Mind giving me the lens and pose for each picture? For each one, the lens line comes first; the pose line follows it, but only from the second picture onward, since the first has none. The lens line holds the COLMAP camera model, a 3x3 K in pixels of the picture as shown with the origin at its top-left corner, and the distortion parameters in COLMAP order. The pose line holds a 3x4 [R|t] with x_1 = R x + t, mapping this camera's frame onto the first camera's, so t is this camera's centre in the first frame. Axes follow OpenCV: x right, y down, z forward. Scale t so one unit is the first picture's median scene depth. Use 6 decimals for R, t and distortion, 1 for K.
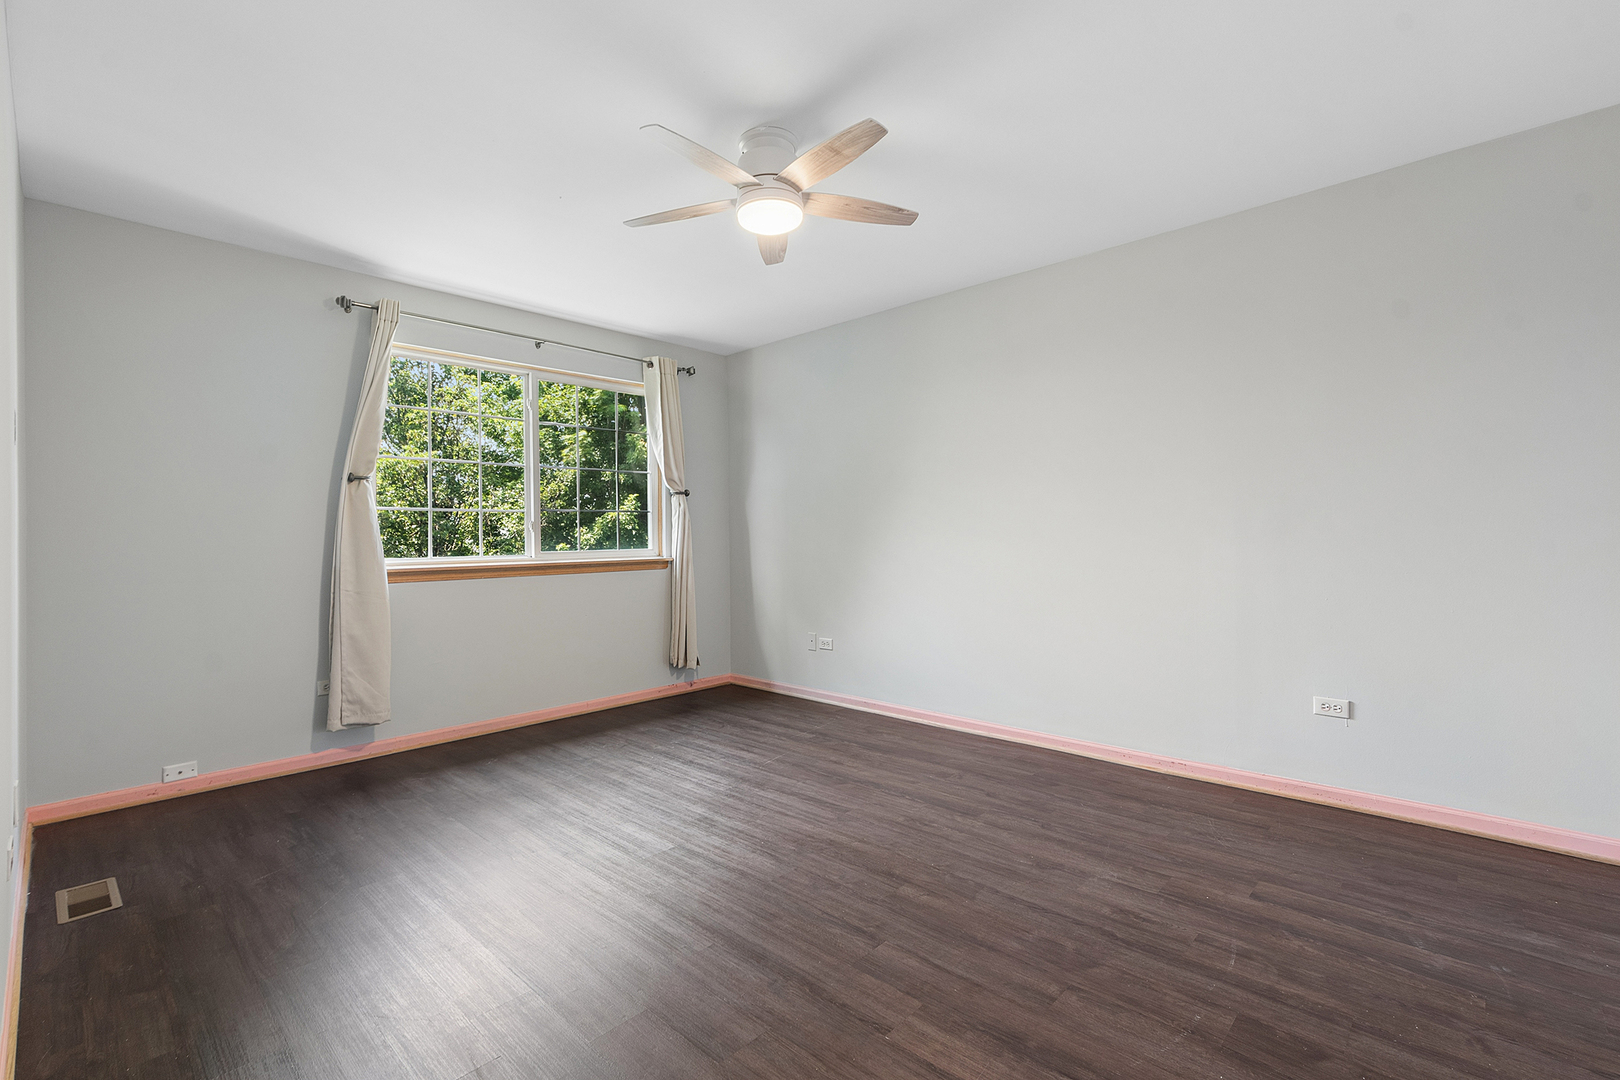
lens RADIAL K [[718.9, 0, 808.2], [0, 718.9, 543.8], [0, 0, 1]] dist [0.000186, -0.000005]
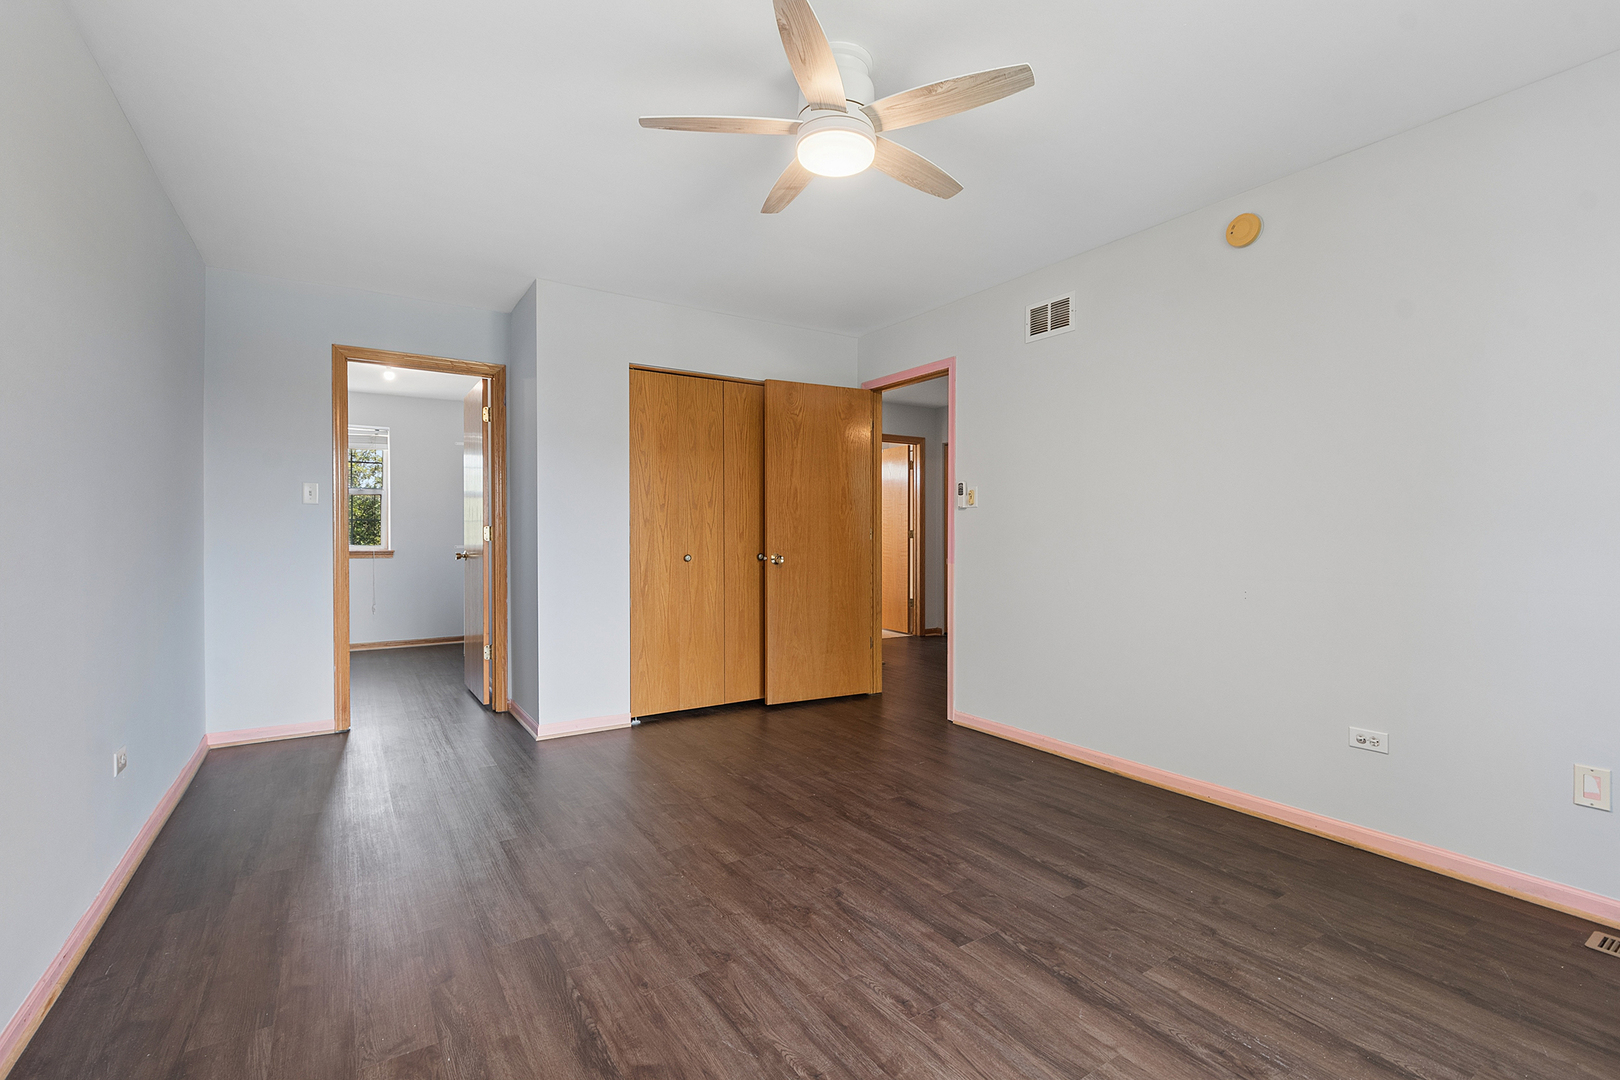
lens RADIAL K [[718.9, 0, 808.2], [0, 718.9, 543.8], [0, 0, 1]] dist [0.000186, -0.000005]
pose [[-0.971699, 0.010421, 0.235992, -0.248424], [0.013782, 0.999826, 0.012599, -0.009822], [-0.235819, 0.015495, -0.971673, 2.106345]]
